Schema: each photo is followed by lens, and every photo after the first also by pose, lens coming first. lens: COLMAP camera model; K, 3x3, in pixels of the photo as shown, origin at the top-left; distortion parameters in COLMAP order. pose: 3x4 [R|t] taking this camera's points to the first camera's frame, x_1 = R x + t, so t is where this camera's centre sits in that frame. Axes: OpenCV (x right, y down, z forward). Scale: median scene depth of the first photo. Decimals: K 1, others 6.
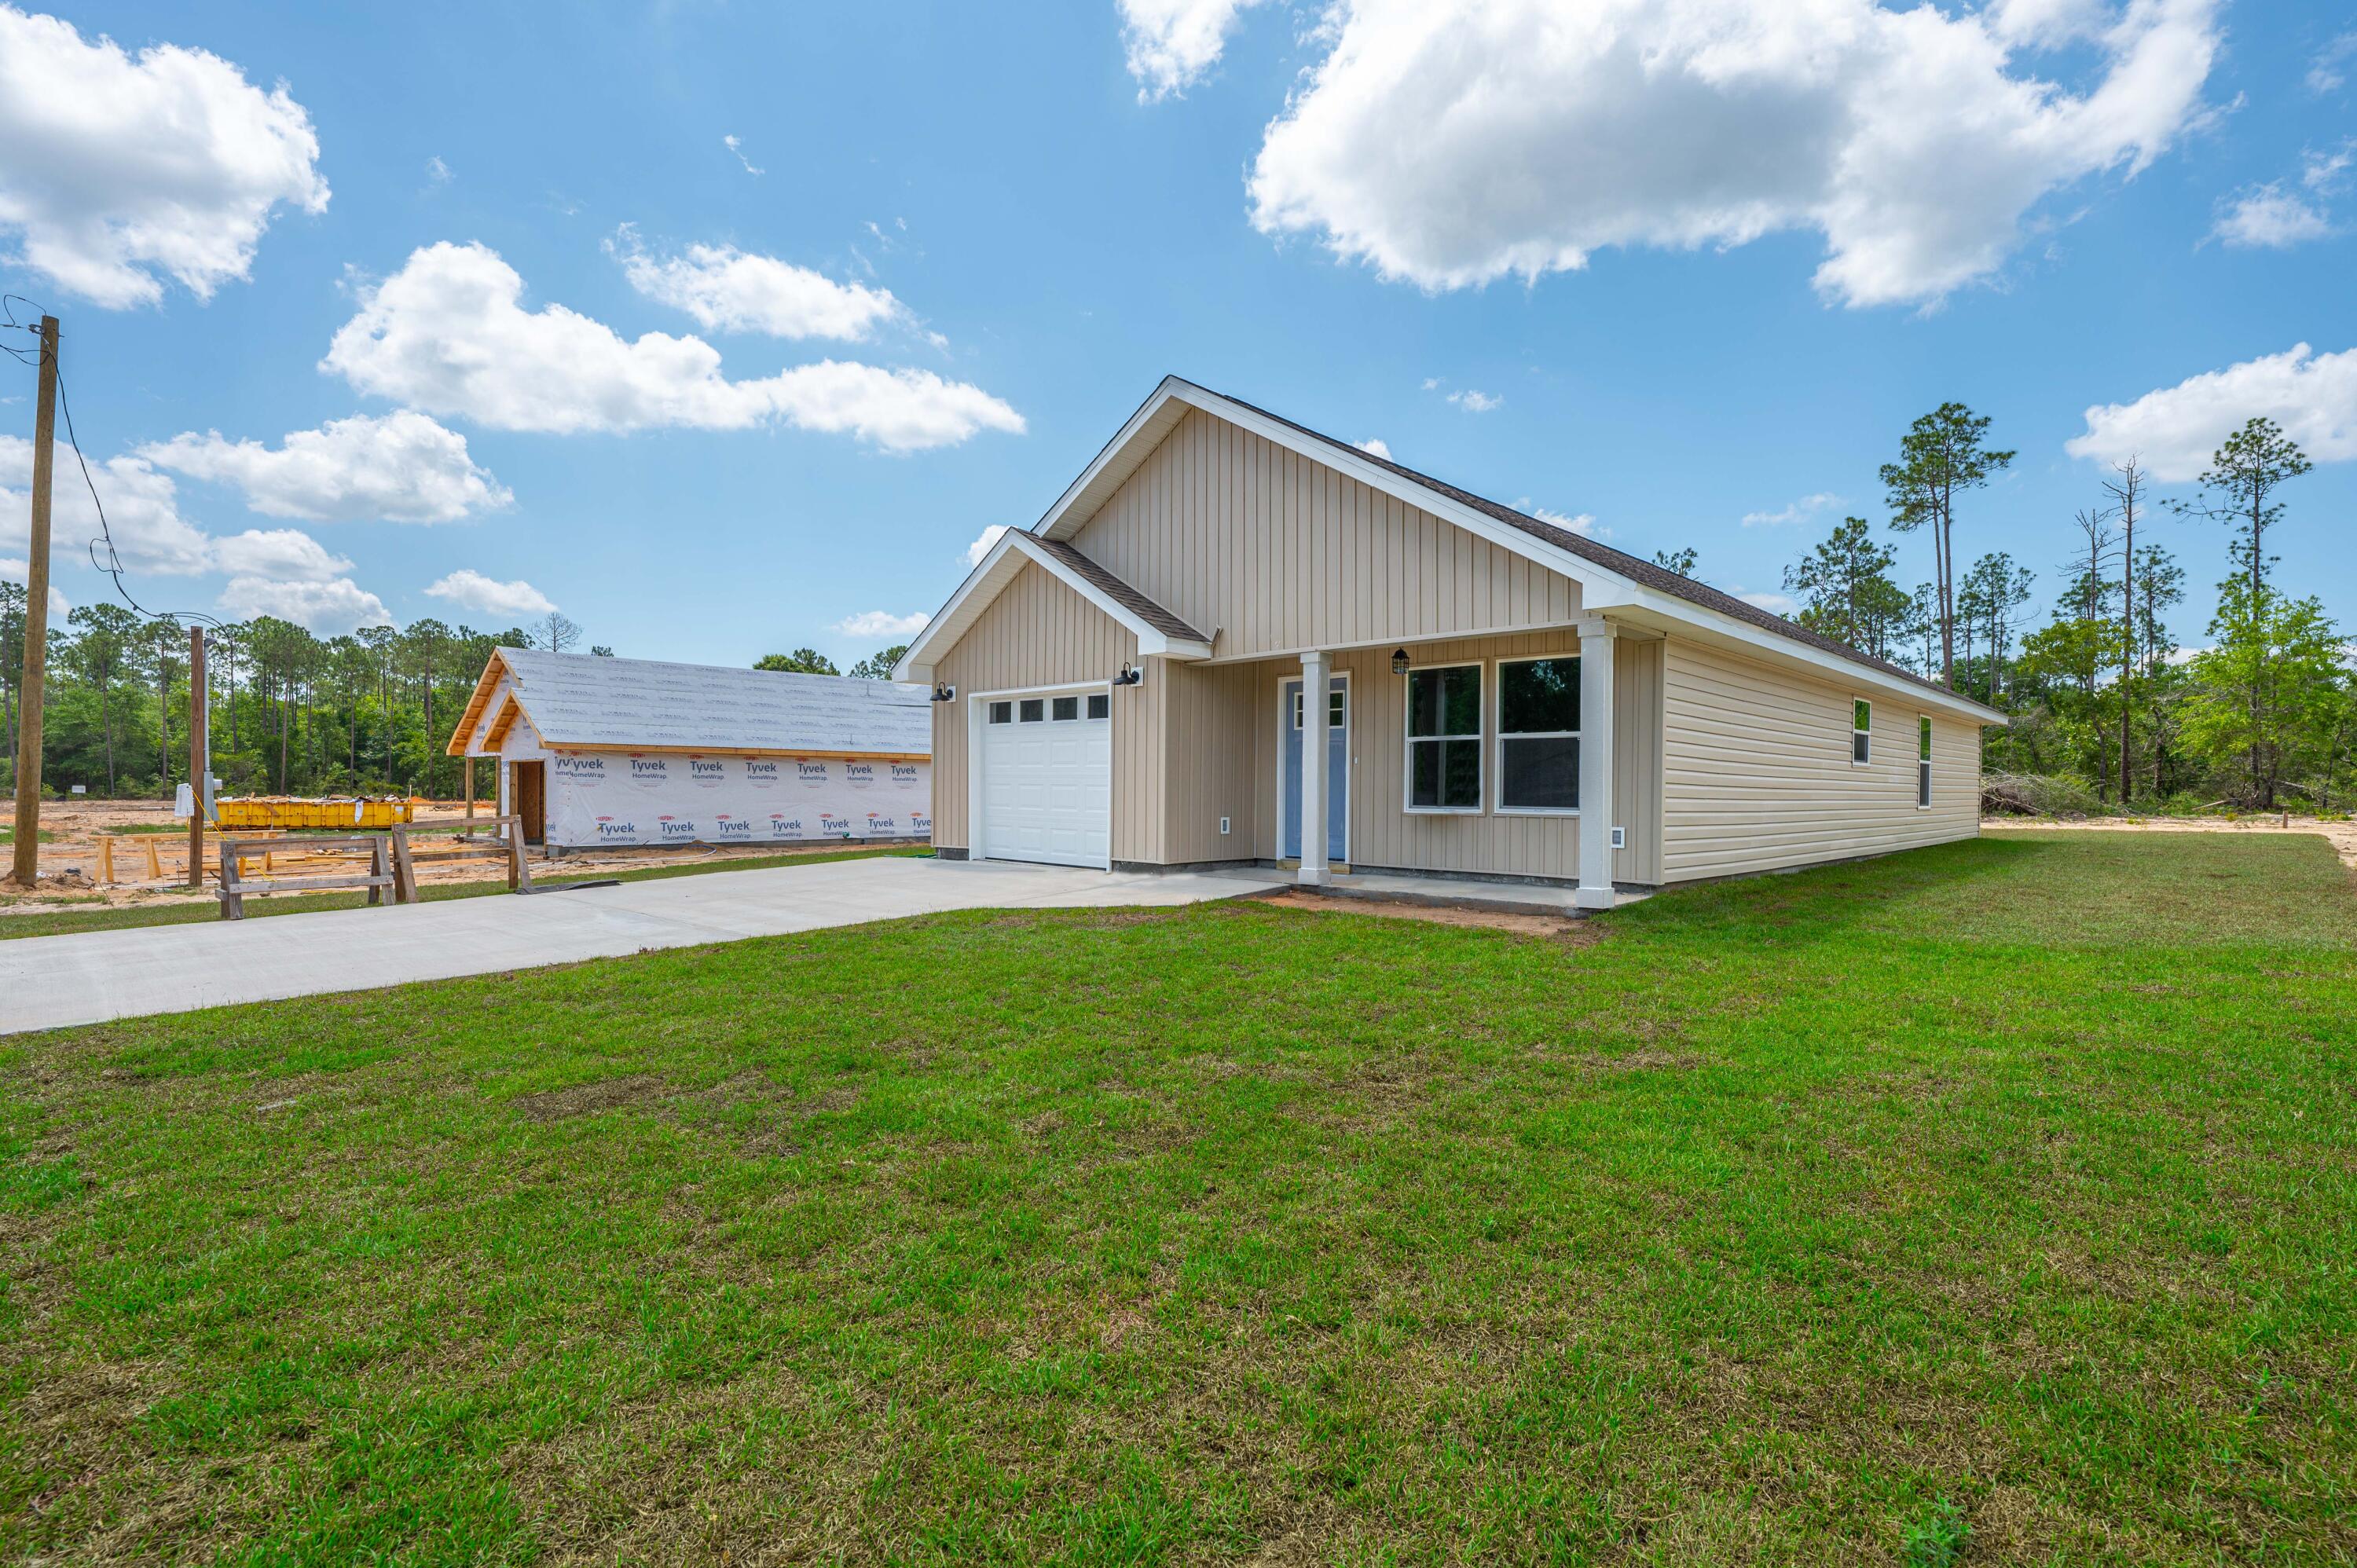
lens RADIAL K [[1114.0, 0, 1192.0], [0, 1114.0, 780.3], [0, 0, 1]] dist [0.001877, 0.000399]
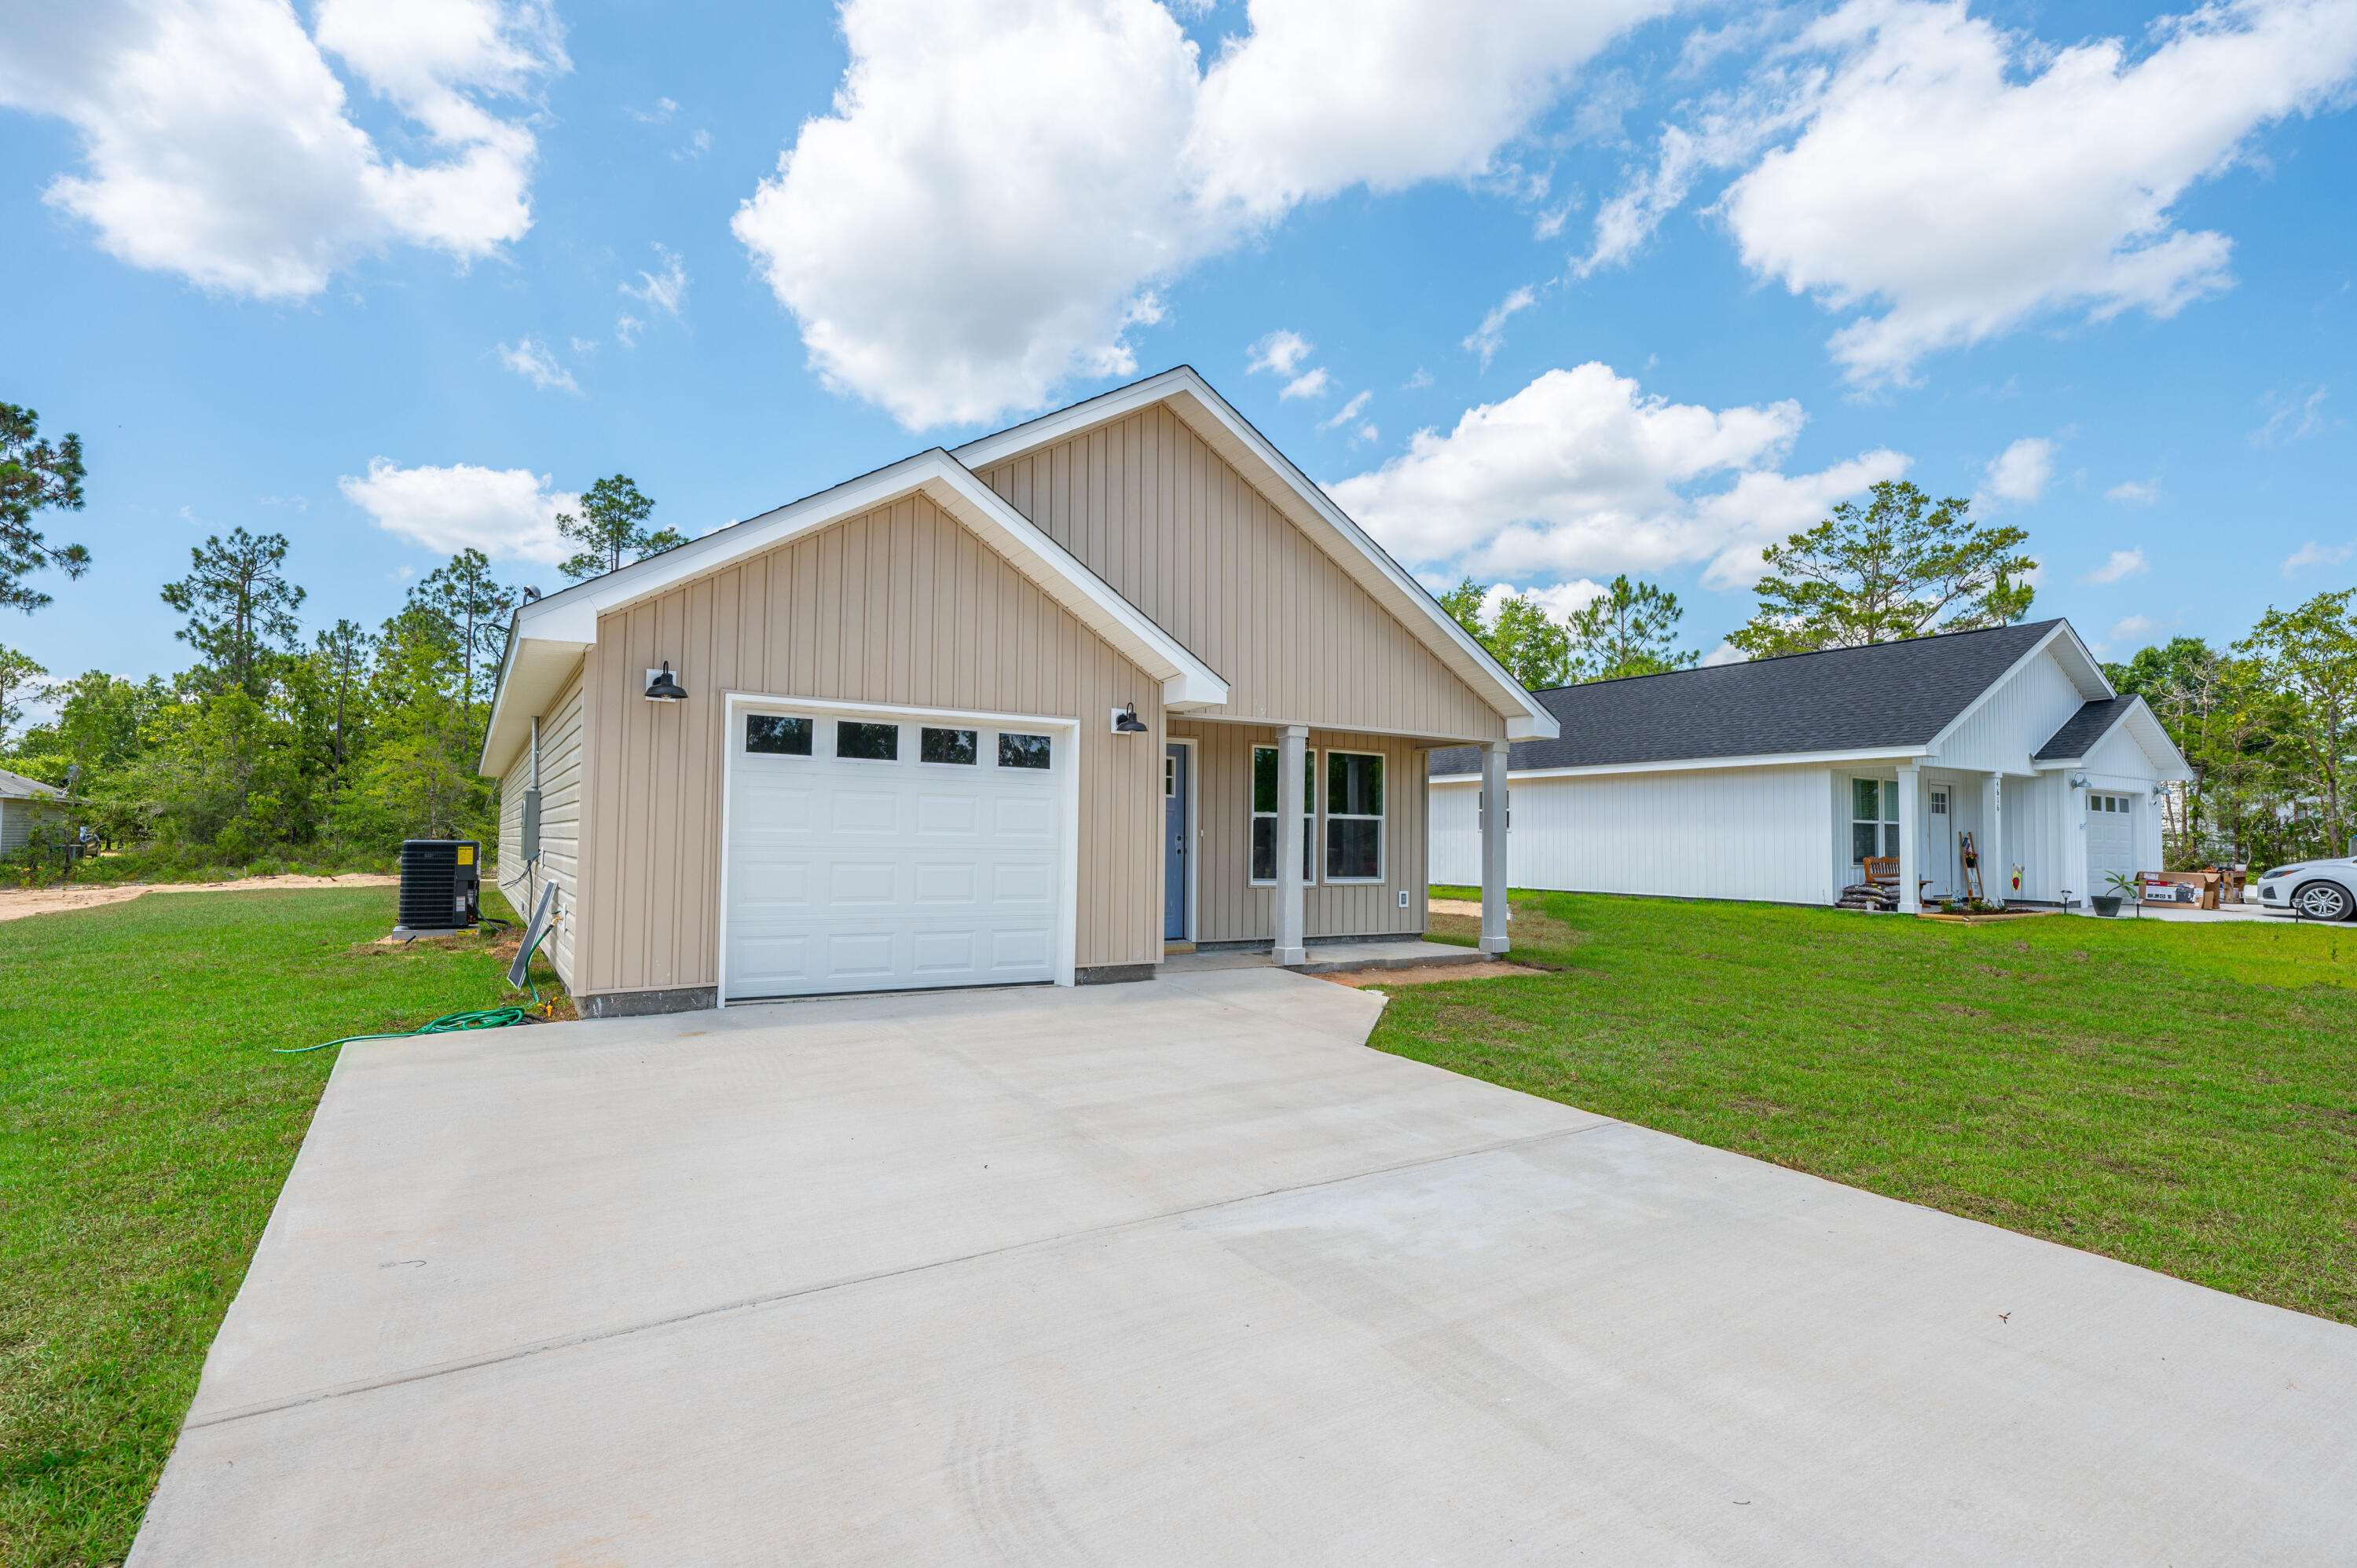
lens RADIAL K [[1114.0, 0, 1195.1], [0, 1114.0, 789.4], [0, 0, 1]] dist [0.001877, 0.000399]
pose [[0.237665, 0.041537, 0.970459, -0.827039], [-0.015968, 0.999117, -0.038853, -0.018350], [-0.971216, -0.006262, 0.238118, 0.809979]]
